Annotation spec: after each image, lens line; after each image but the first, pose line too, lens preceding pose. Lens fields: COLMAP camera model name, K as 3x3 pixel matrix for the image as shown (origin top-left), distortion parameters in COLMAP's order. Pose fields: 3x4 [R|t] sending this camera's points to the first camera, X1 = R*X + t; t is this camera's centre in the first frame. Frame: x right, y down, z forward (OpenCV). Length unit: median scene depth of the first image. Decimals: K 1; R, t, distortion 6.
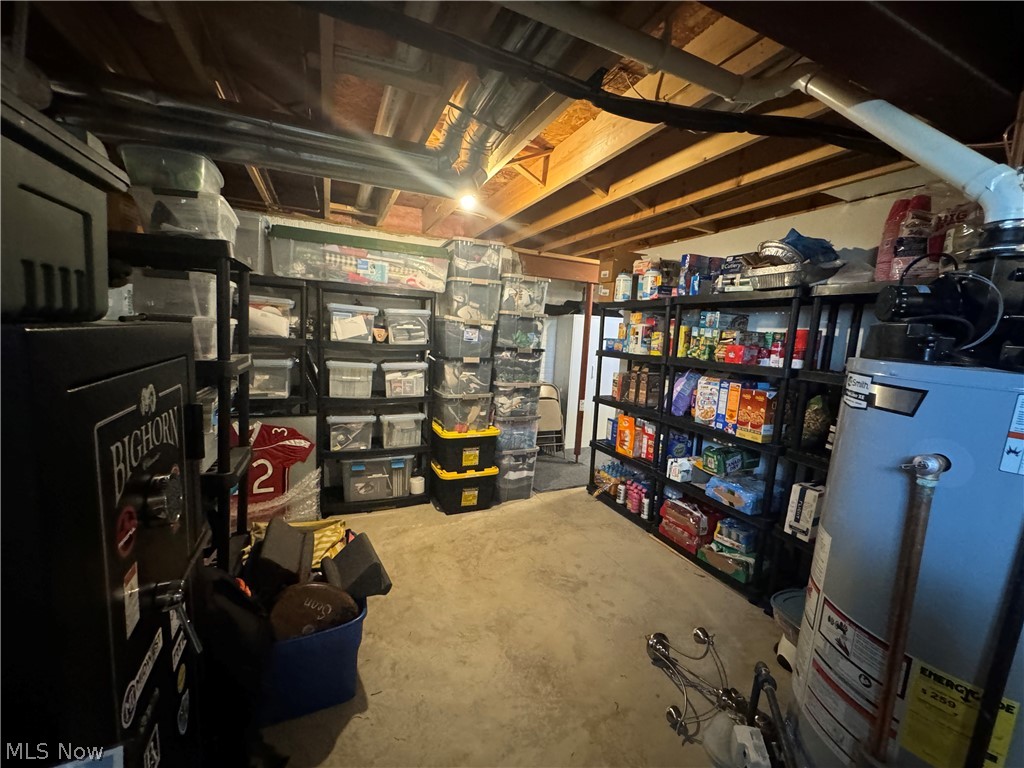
lens RADIAL K [[407.7, 0, 511.2], [0, 407.7, 382.1], [0, 0, 1]] dist [-0.009980, -0.000326]
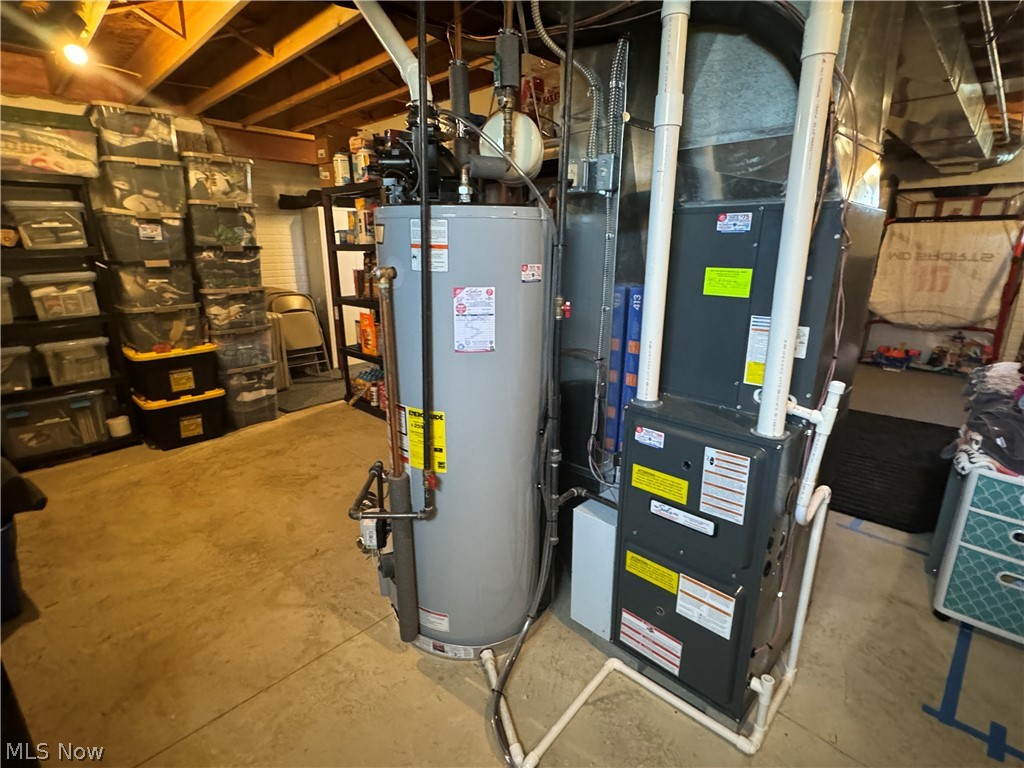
lens RADIAL K [[501.9, 0, 512.4], [0, 501.9, 383.0], [0, 0, 1]] dist [-0.006052, -0.000298]
pose [[0.926046, -0.151552, 0.345646, 0.173633], [0.095448, 0.980106, 0.174015, 0.072394], [-0.365142, -0.128155, 0.922089, -0.211443]]
